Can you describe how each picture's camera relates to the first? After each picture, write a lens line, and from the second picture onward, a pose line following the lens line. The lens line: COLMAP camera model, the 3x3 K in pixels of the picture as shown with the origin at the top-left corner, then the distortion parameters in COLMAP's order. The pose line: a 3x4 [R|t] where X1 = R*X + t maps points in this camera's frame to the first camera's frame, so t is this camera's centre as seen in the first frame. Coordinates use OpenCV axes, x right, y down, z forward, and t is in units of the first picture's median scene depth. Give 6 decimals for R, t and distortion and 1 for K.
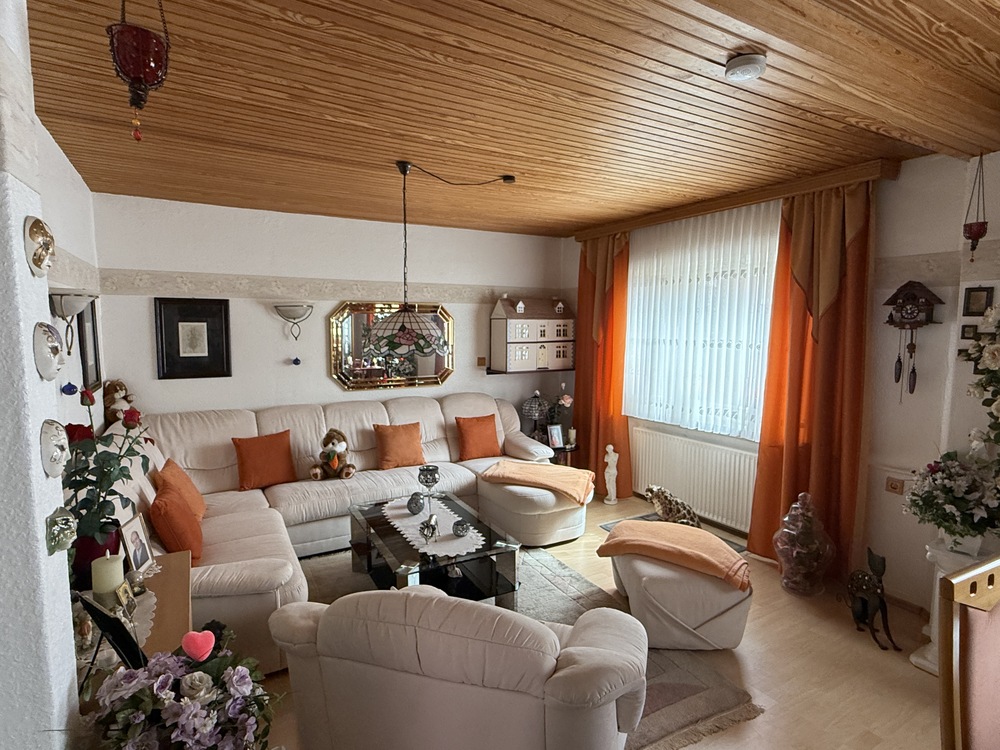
lens RADIAL K [[529.7, 0, 498.2], [0, 529.7, 375.4], [0, 0, 1]] dist [-0.006262, -0.000499]
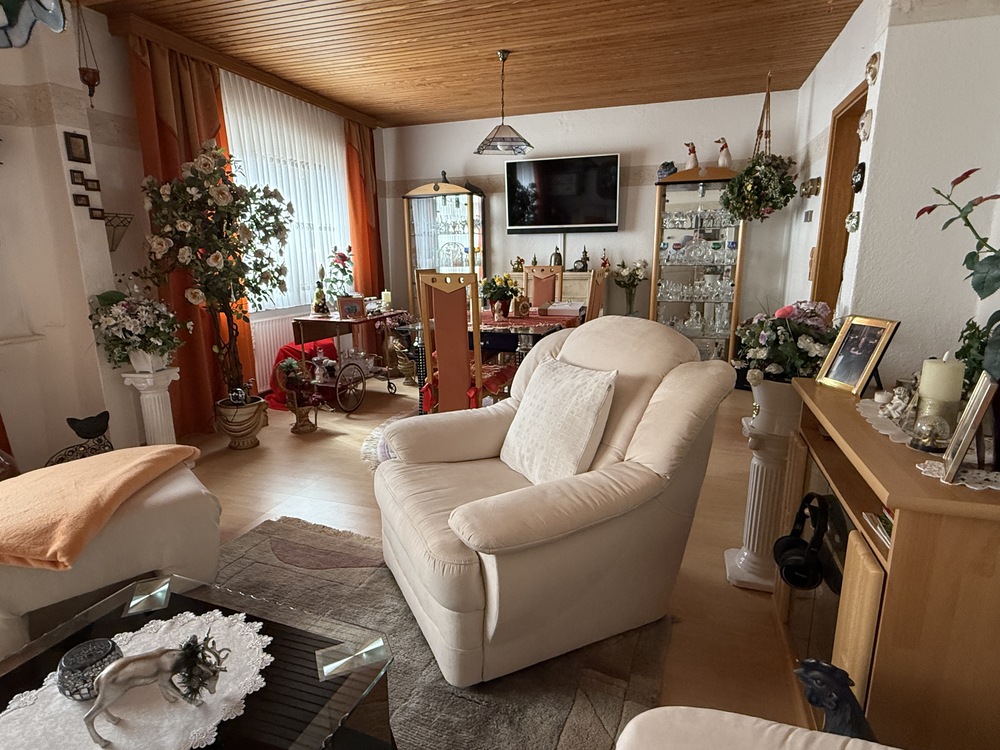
lens RADIAL K [[551.3, 0, 500.9], [0, 551.3, 380.1], [0, 0, 1]] dist [-0.001049, -0.000181]
pose [[-0.672156, -0.168615, 0.720954, -0.550202], [0.082563, 0.950582, 0.299295, 0.044084], [-0.735792, 0.260697, -0.625018, 1.184171]]
